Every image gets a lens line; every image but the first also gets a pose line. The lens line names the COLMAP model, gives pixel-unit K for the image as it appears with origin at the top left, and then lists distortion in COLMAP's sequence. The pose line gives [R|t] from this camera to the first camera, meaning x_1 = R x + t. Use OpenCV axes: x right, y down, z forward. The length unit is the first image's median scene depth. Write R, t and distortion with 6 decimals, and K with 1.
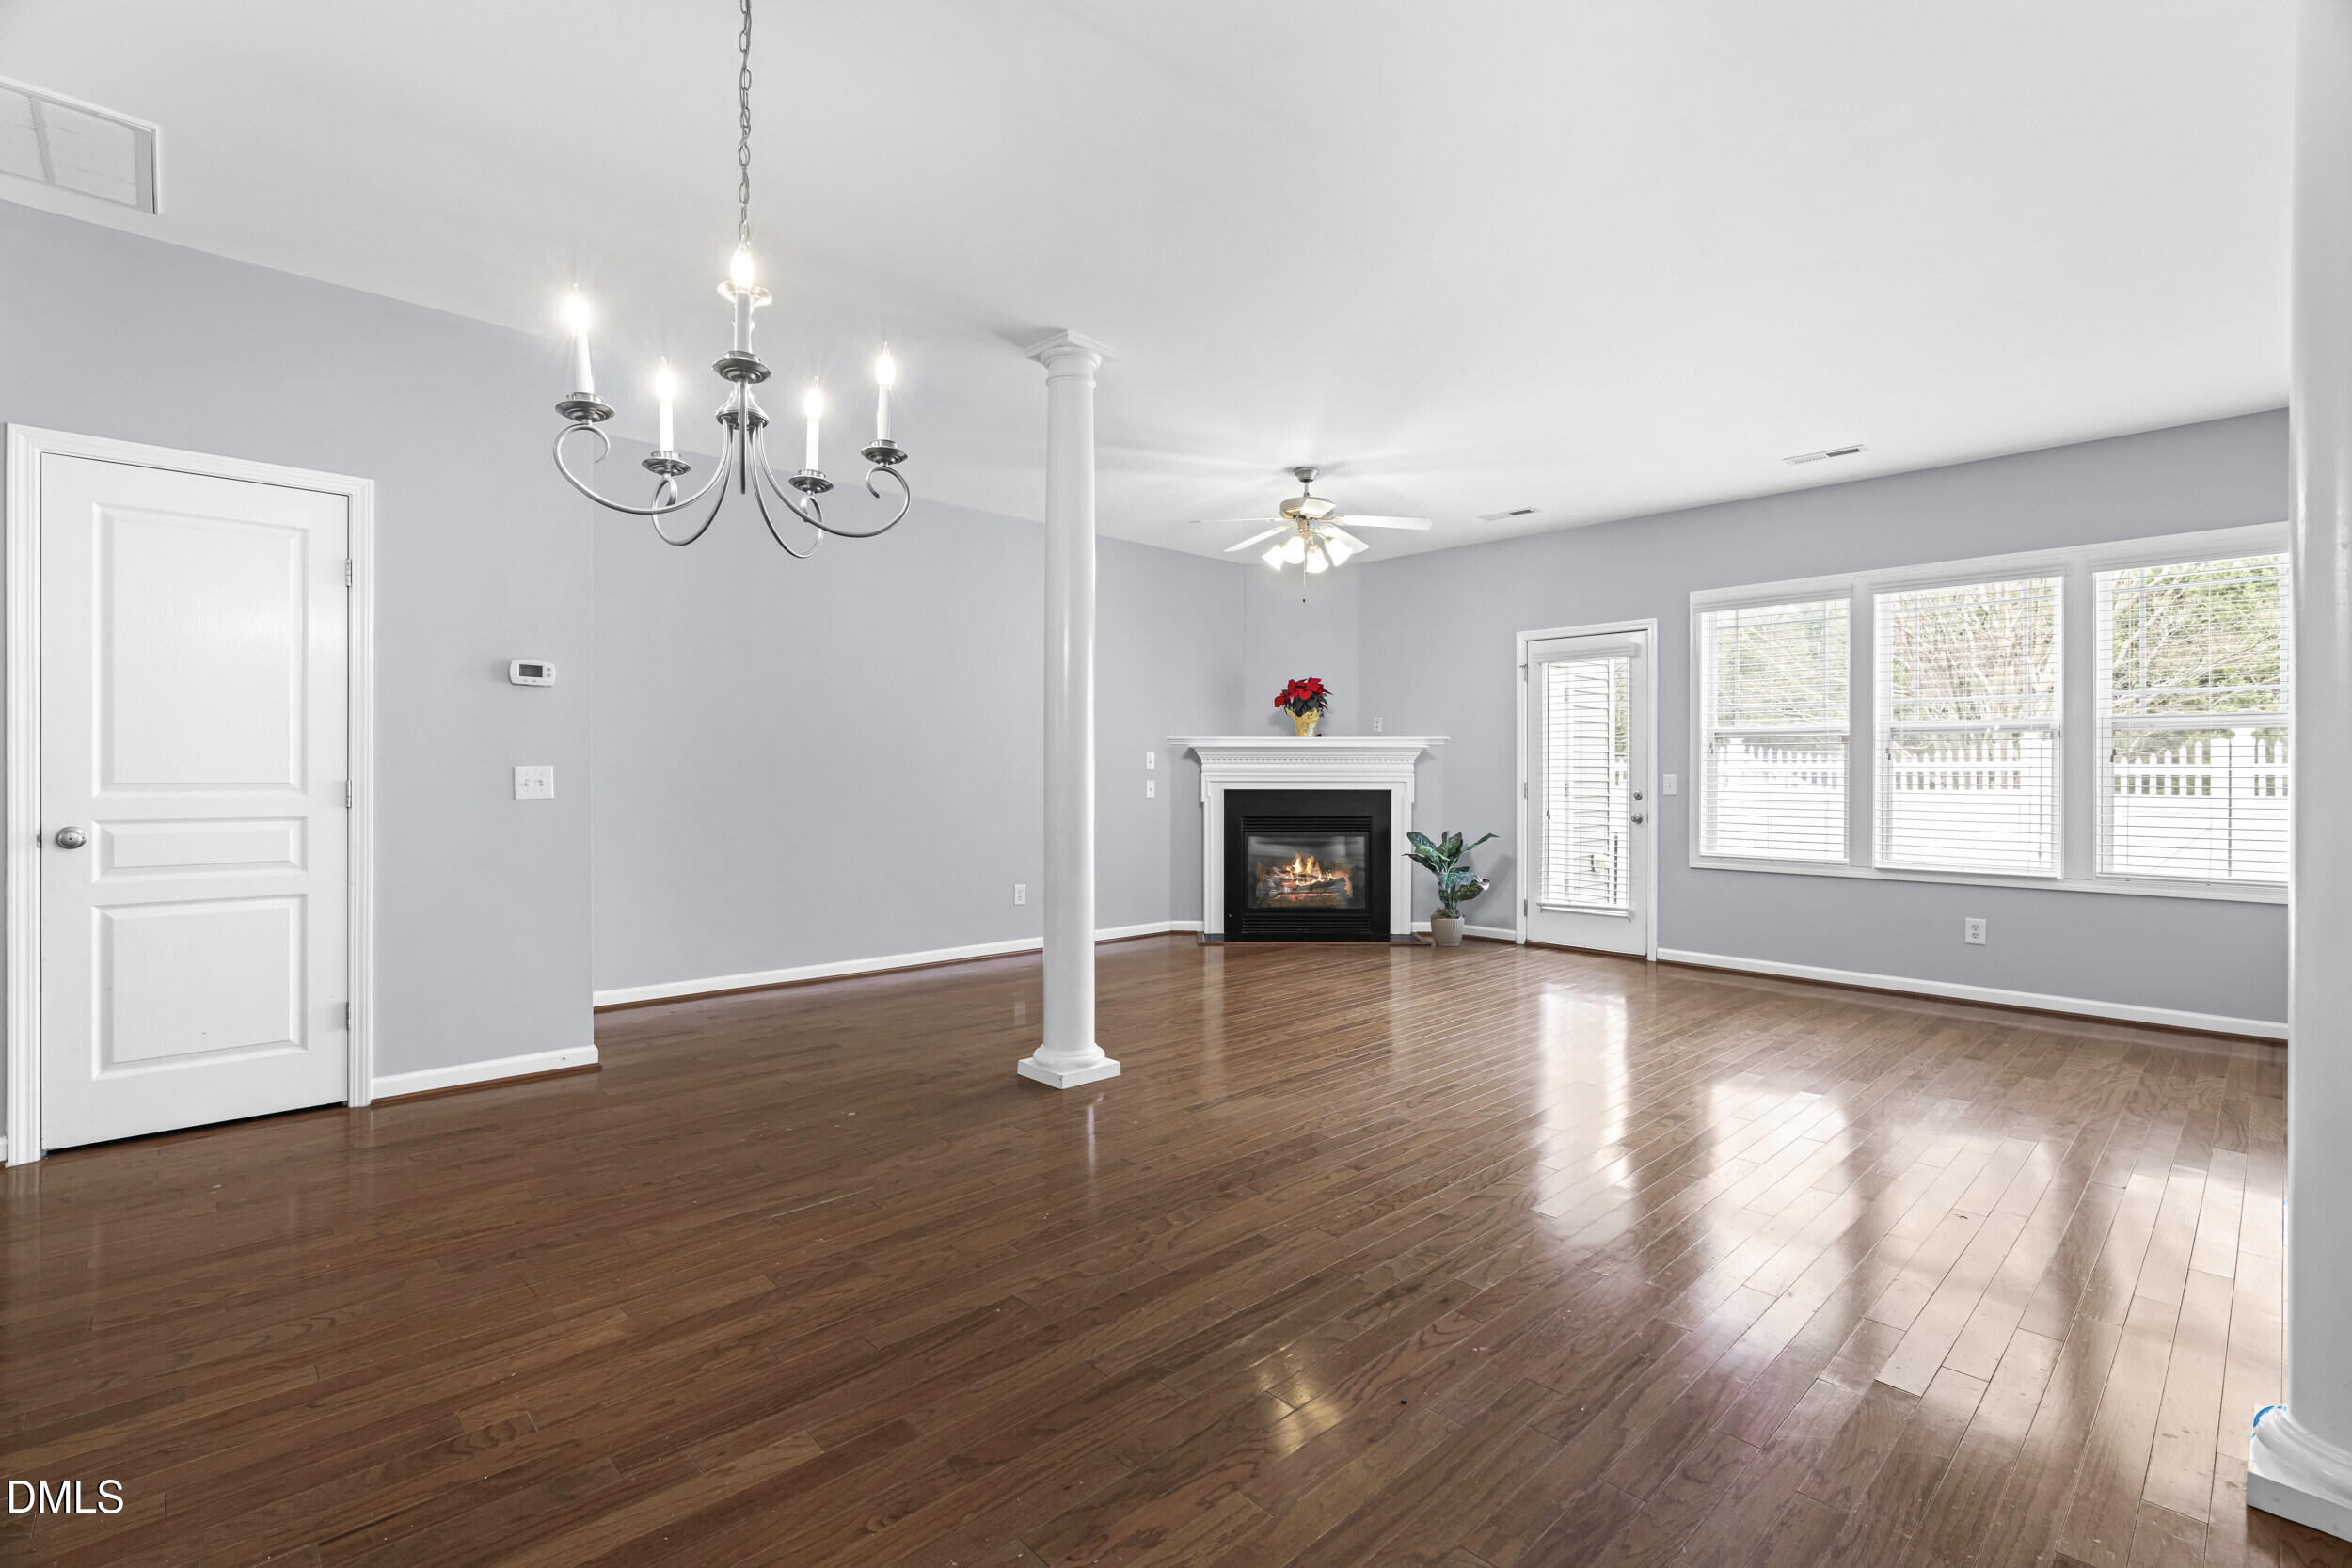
lens RADIAL K [[1063.3, 0, 1185.7], [0, 1063.3, 773.5], [0, 0, 1]] dist [-0.002041, 0.000041]
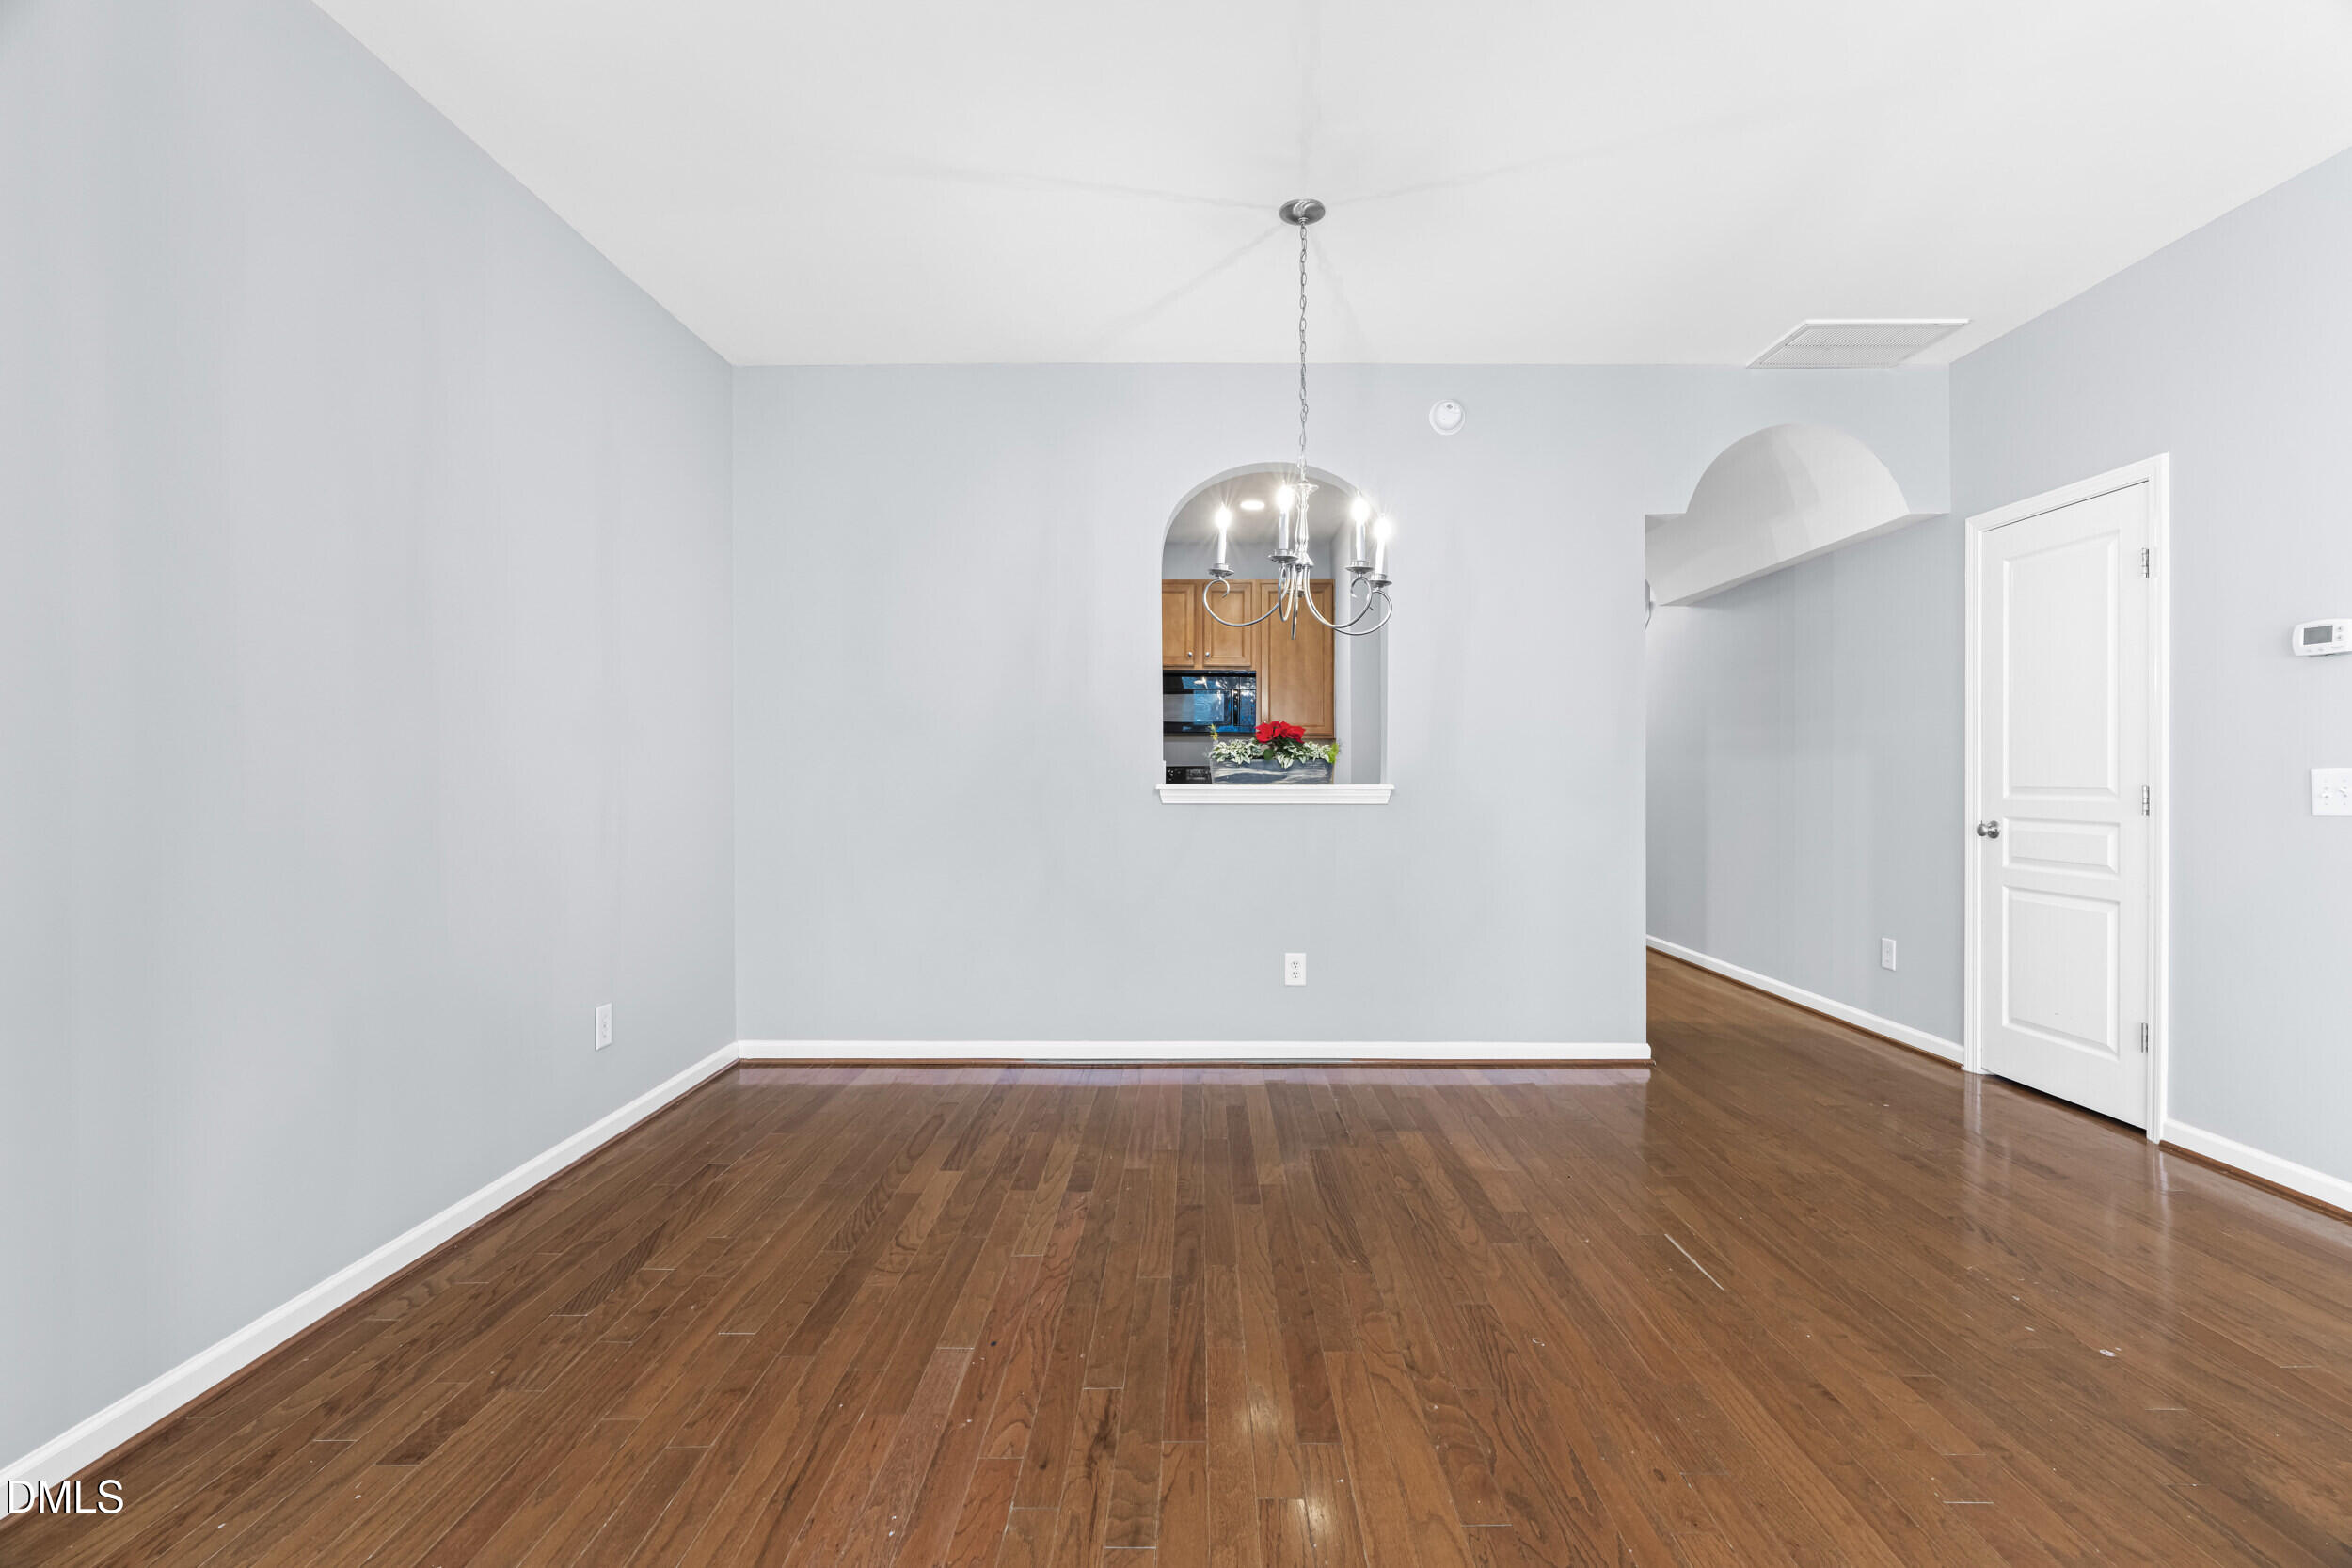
lens RADIAL K [[1063.3, 0, 1185.7], [0, 1063.3, 773.5], [0, 0, 1]] dist [-0.002041, 0.000041]
pose [[-0.700908, -0.006935, -0.713218, 0.295383], [-0.003158, 0.999973, -0.006620, 0.002446], [0.713245, -0.002387, -0.700911, 0.661559]]
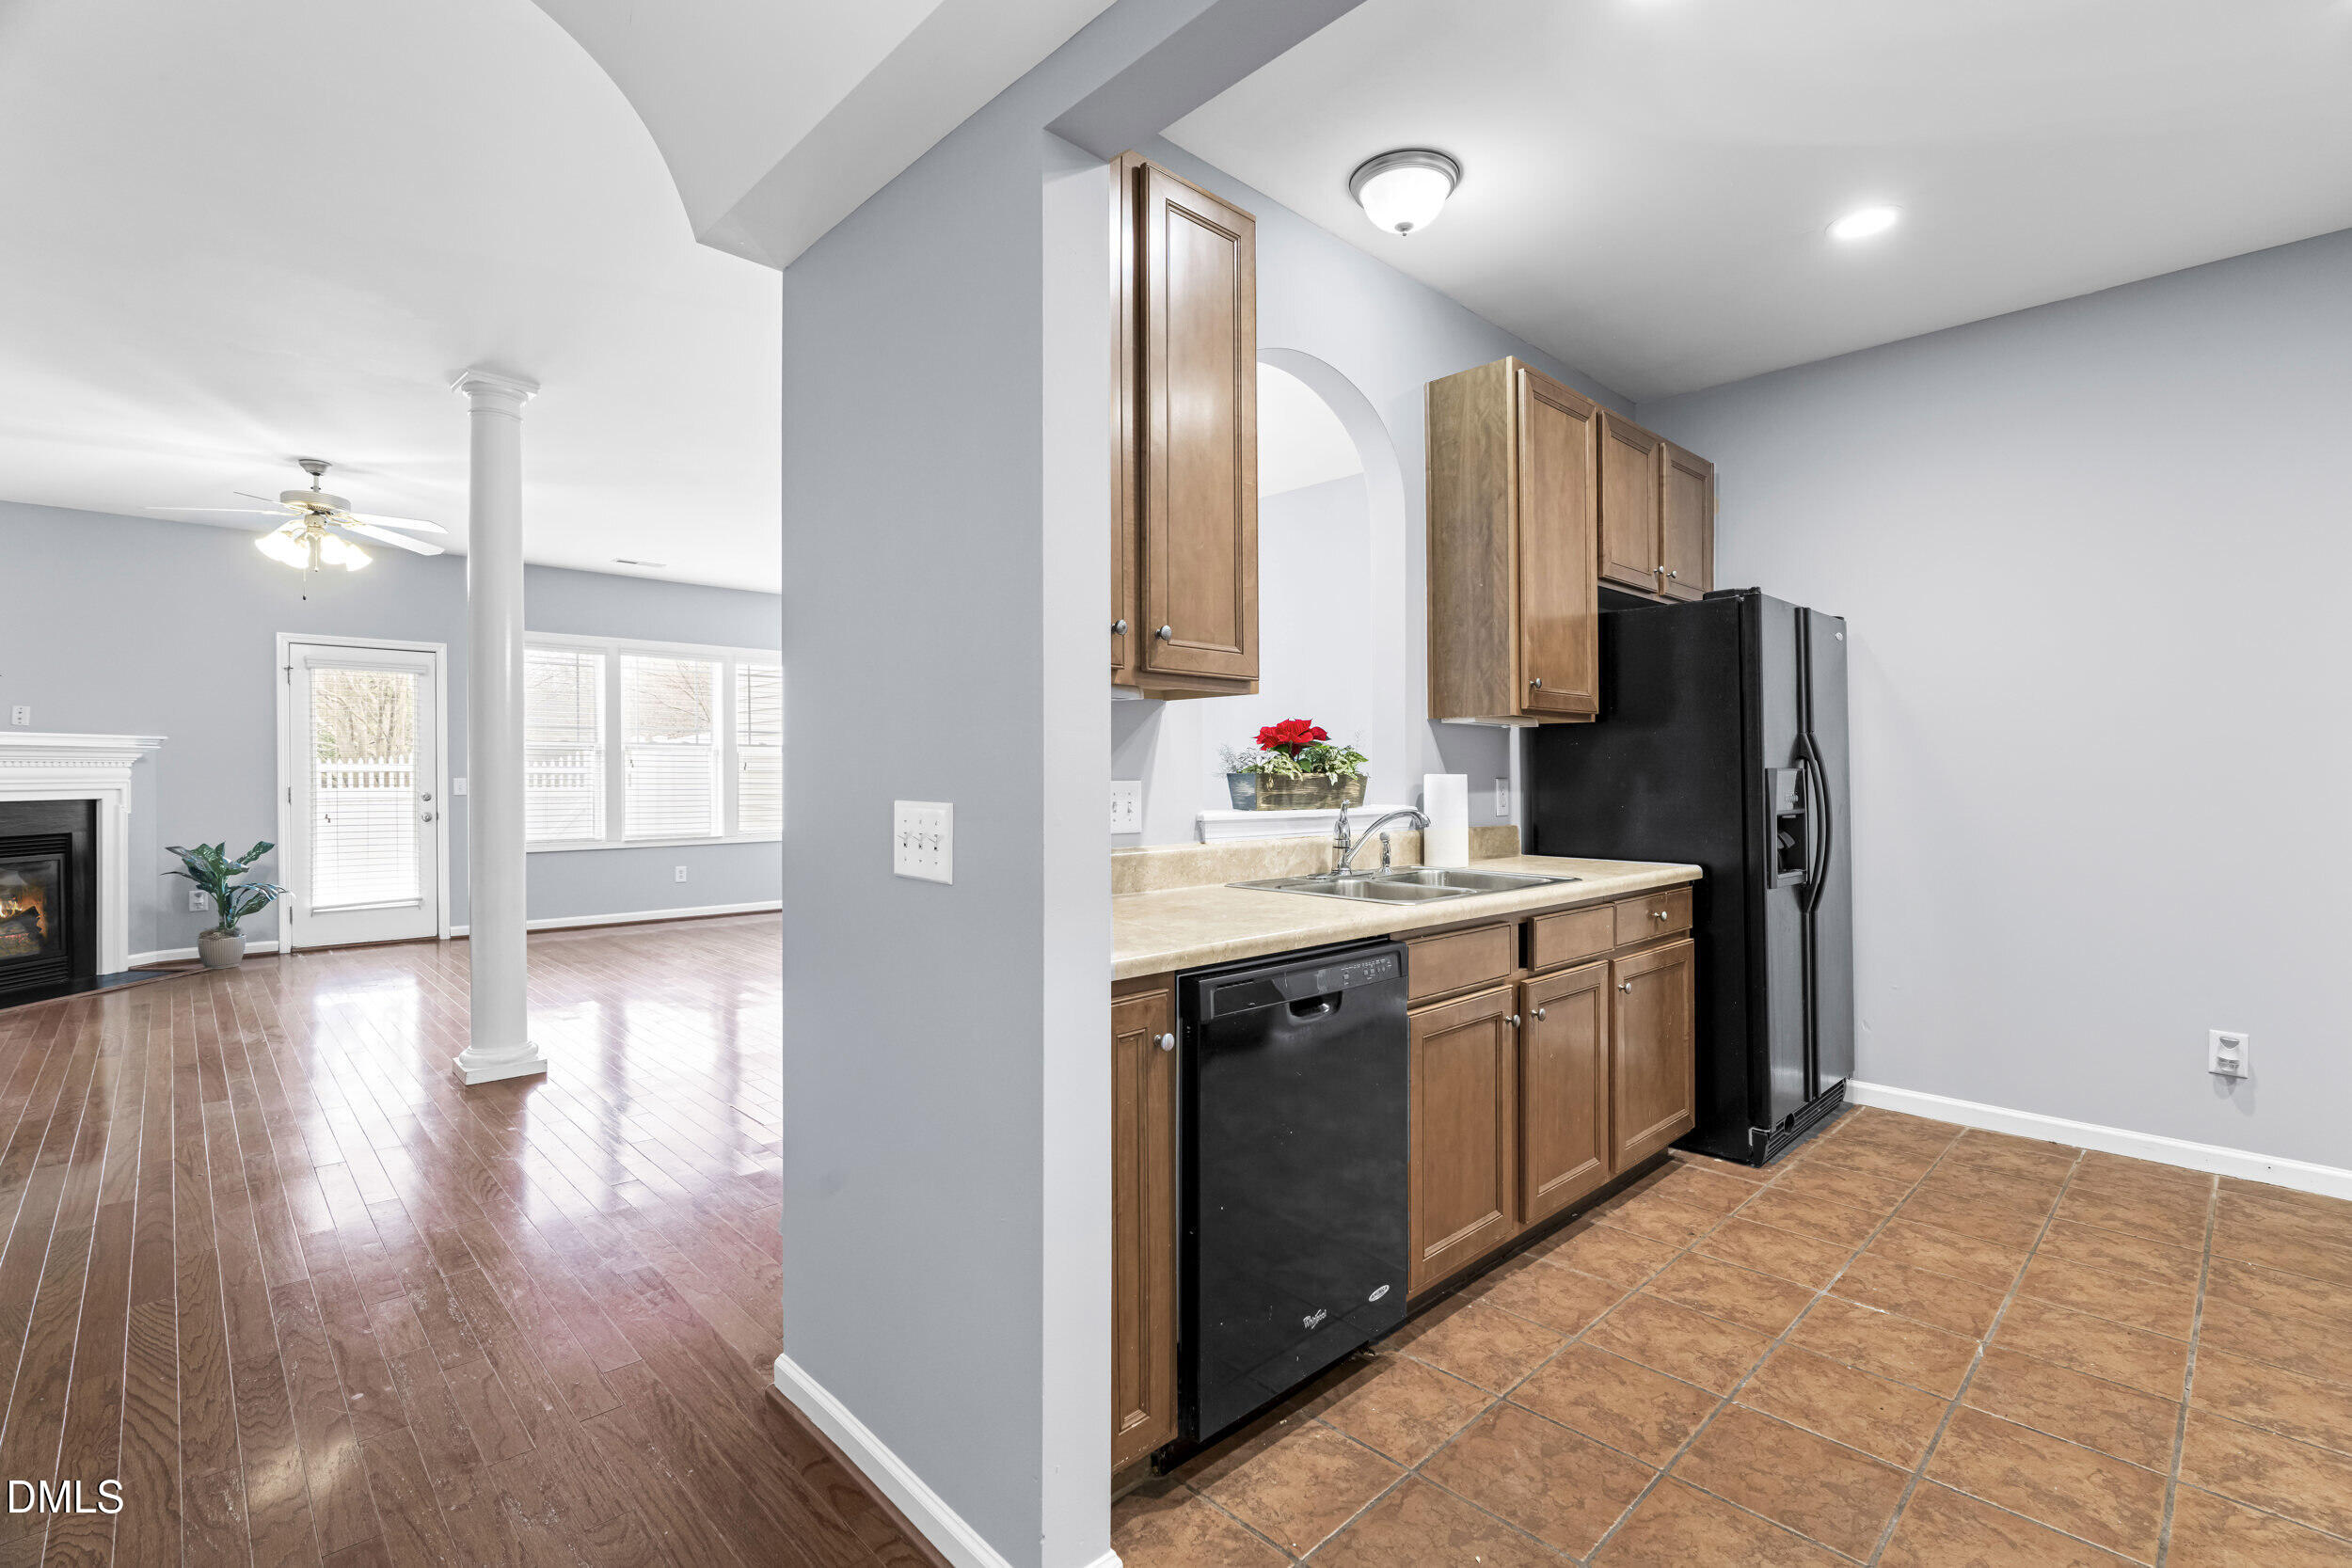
lens RADIAL K [[1063.3, 0, 1185.7], [0, 1063.3, 773.5], [0, 0, 1]] dist [-0.002041, 0.000041]
pose [[0.000065, -0.006557, 0.999979, -0.838083], [-0.000870, 0.999978, 0.006557, -0.014498], [-1.000000, -0.000870, 0.000059, 0.222467]]
